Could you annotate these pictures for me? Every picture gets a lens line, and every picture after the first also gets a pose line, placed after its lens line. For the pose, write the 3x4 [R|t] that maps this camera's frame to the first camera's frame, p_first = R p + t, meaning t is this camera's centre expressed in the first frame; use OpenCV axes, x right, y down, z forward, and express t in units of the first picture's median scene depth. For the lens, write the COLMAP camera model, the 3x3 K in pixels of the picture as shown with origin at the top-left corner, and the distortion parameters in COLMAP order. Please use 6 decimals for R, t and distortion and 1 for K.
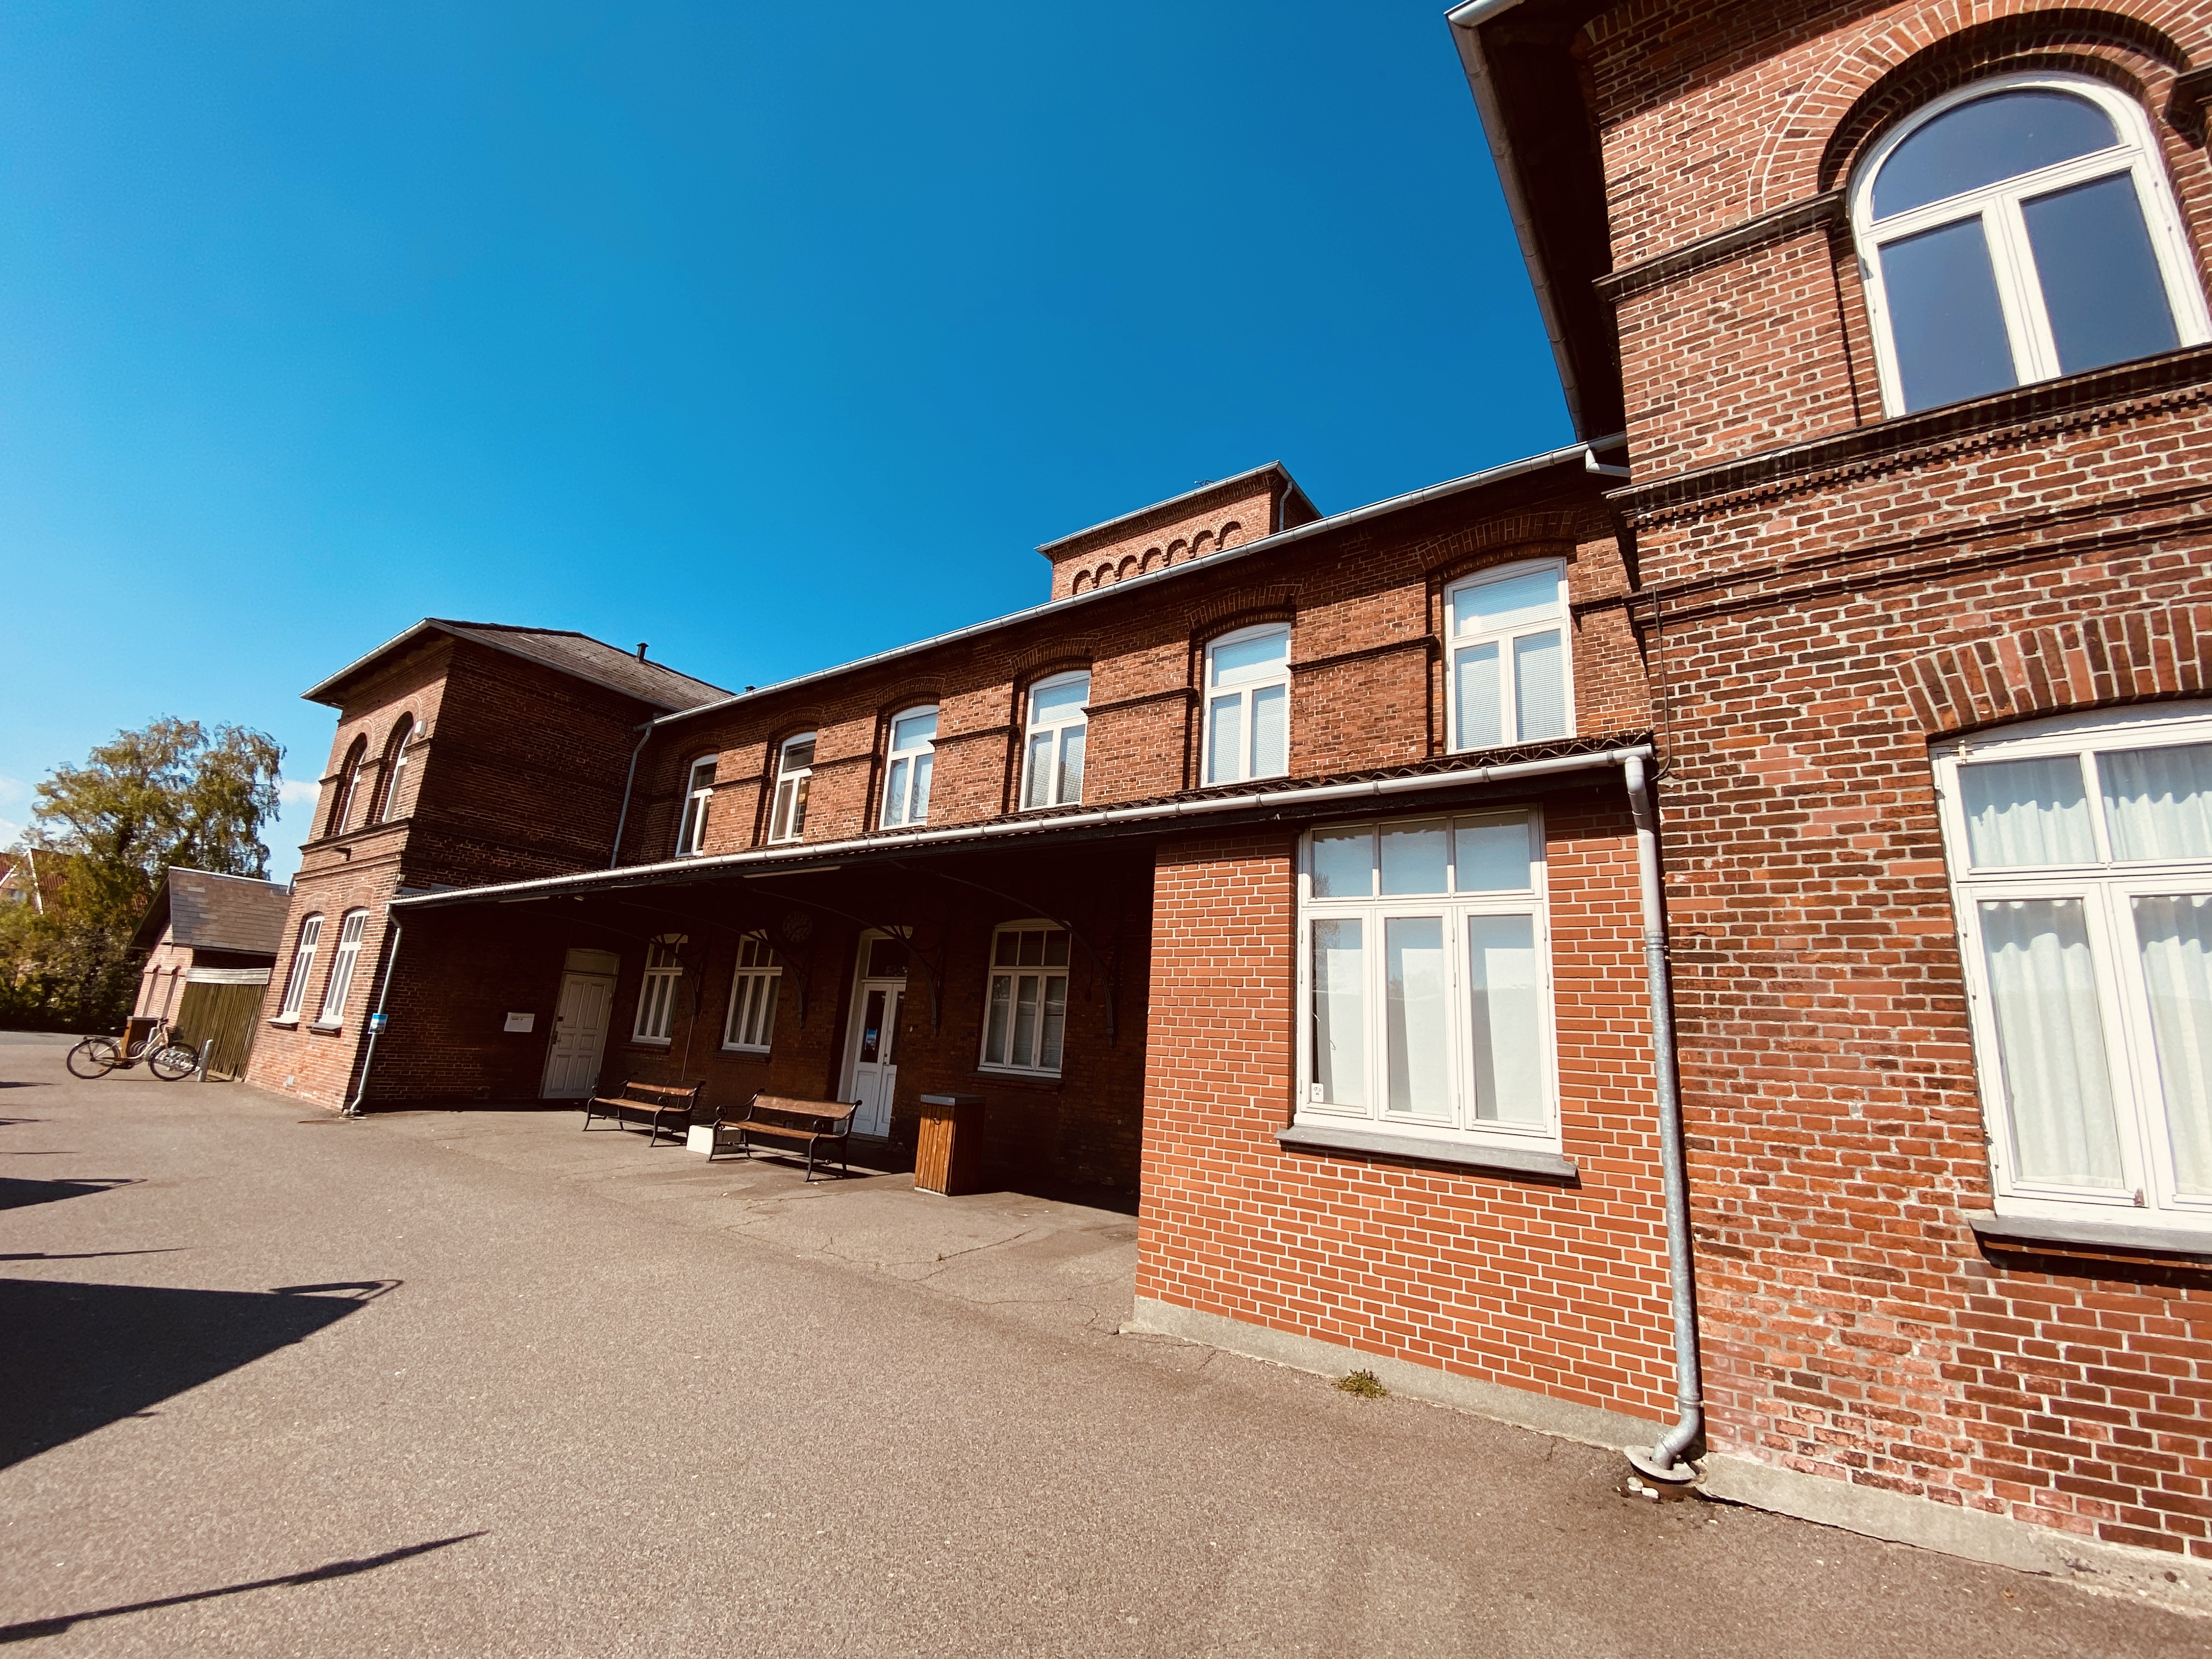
lens RADIAL K [[900.6, 0, 1125.3], [0, 900.6, 831.0], [0, 0, 1]] dist [0.031975, -0.032180]
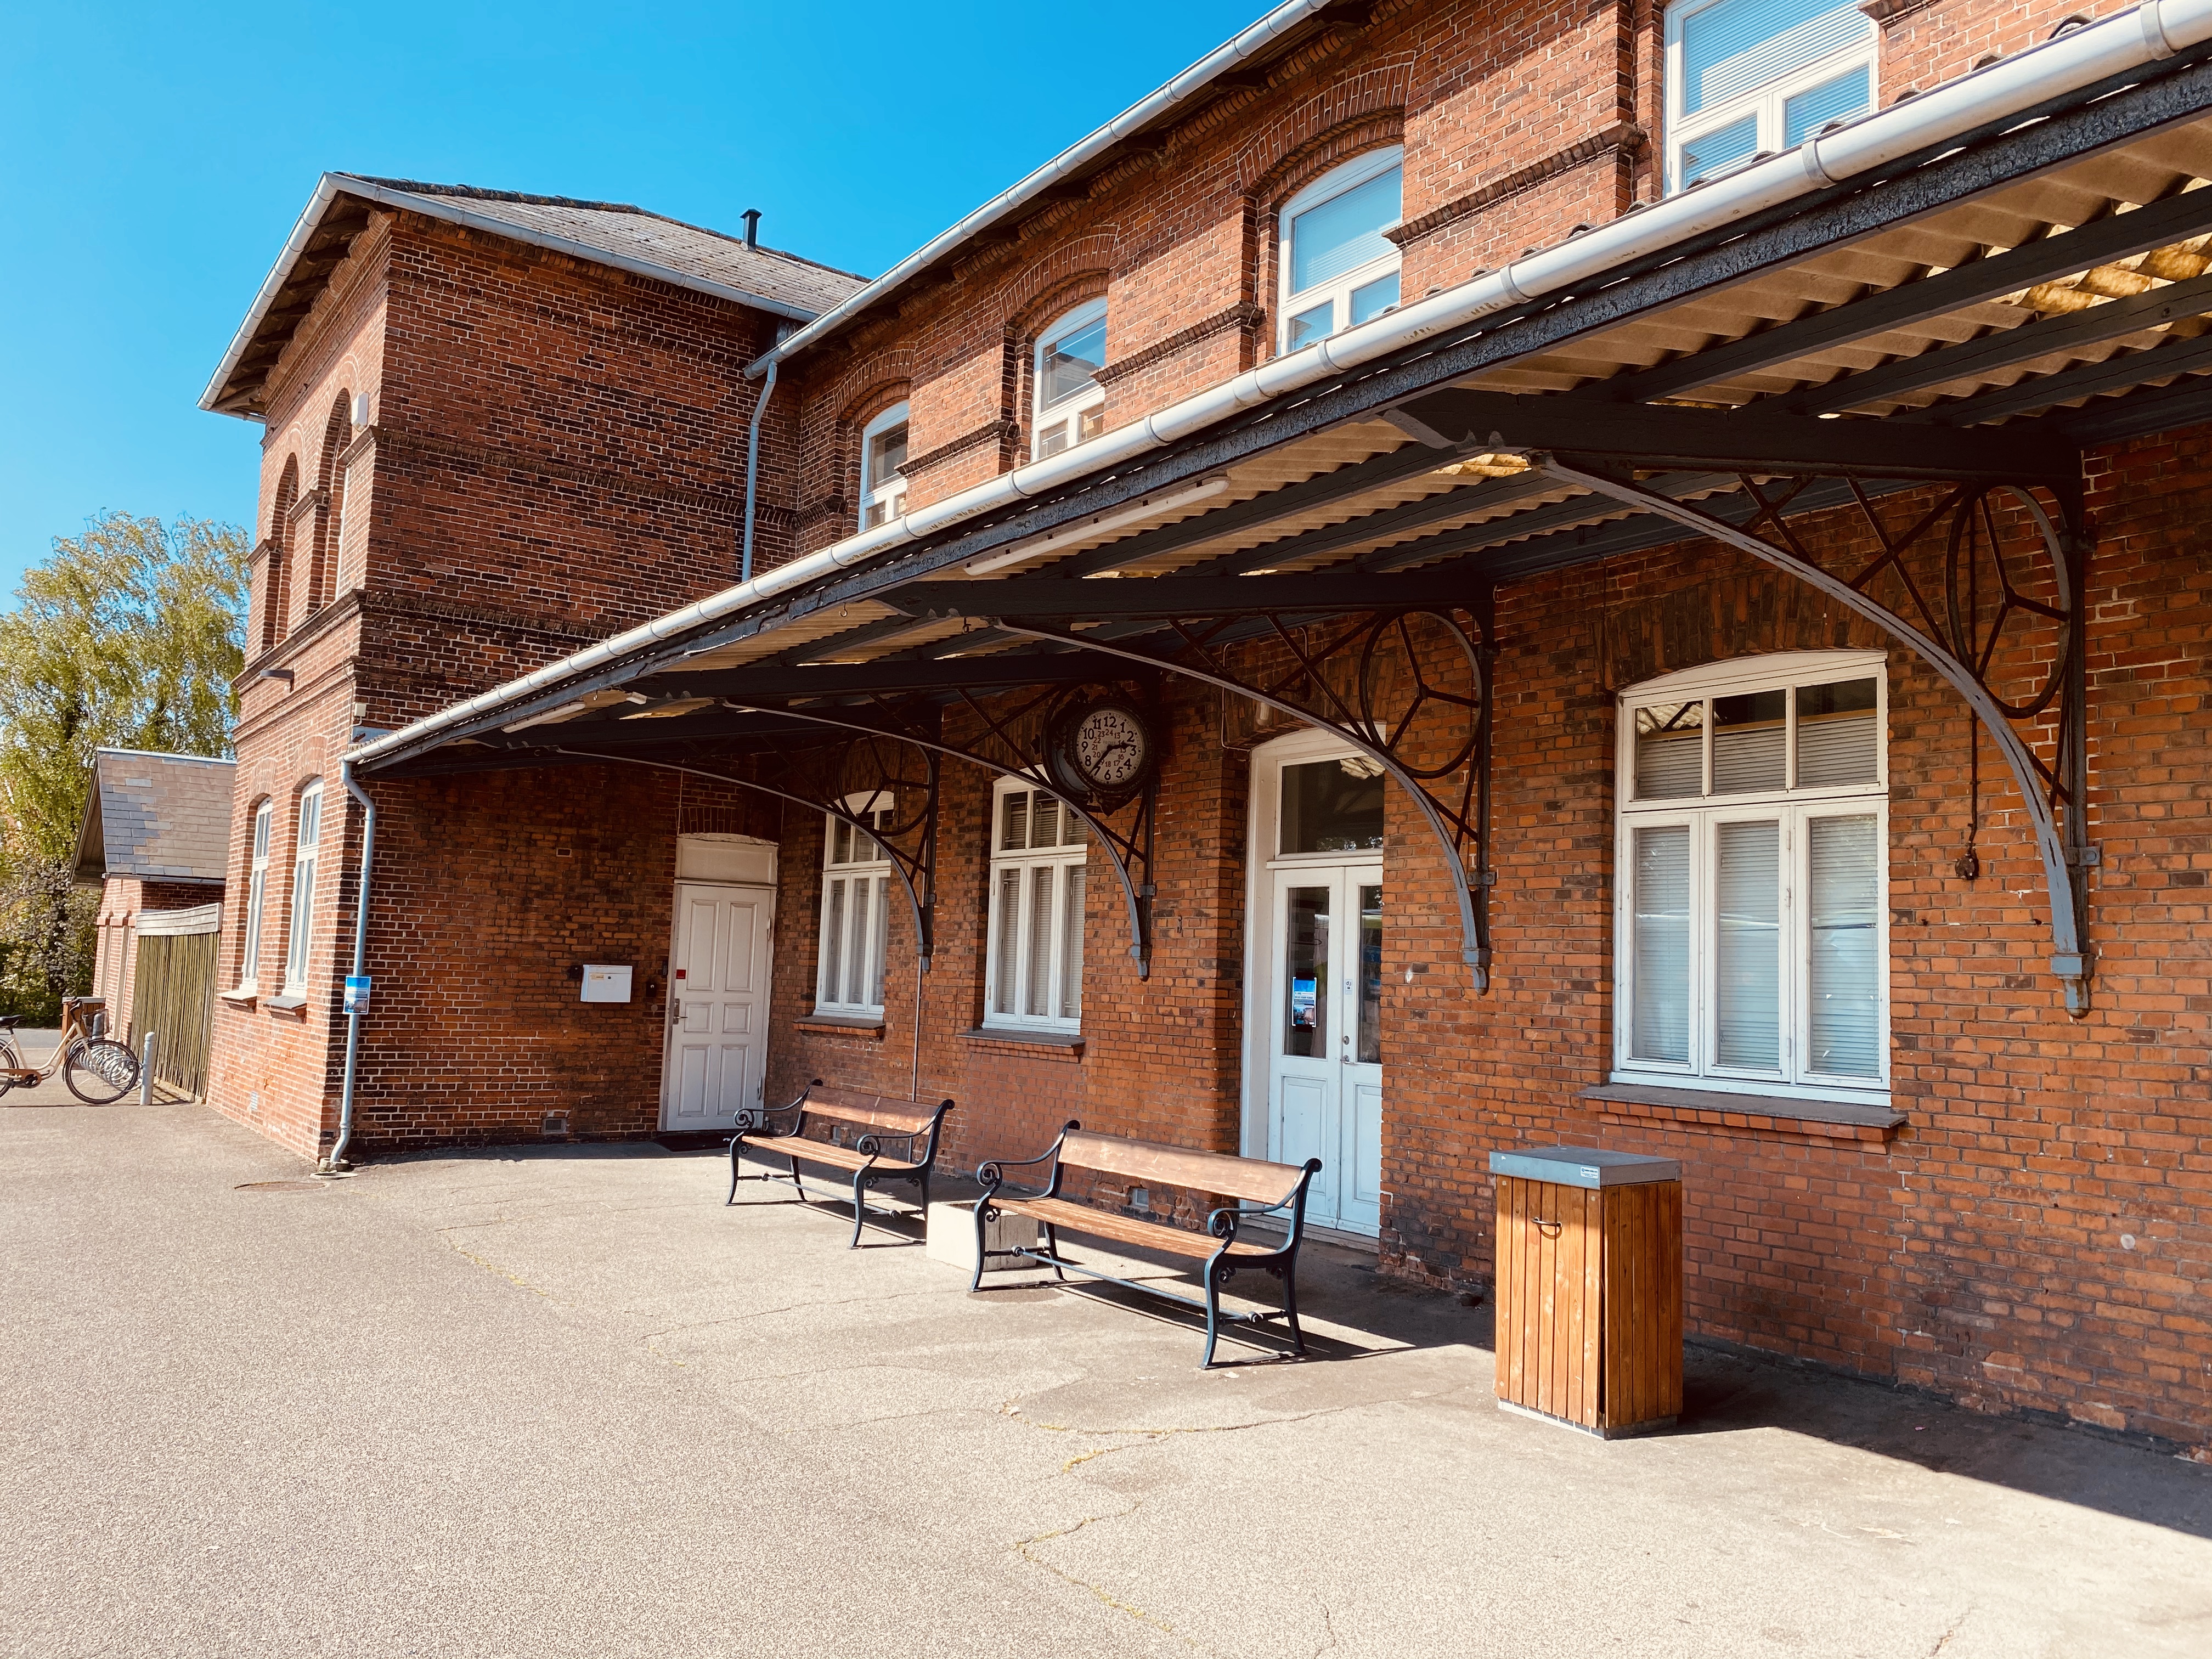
lens RADIAL K [[1670.1, 0, 1106.0], [0, 1670.1, 829.5], [0, 0, 1]] dist [0.156948, -0.318596]
pose [[0.940260, -0.056597, -0.335721, -0.094716], [0.099049, 0.988906, 0.110696, 0.052934], [0.325732, -0.137336, 0.935435, 0.237489]]
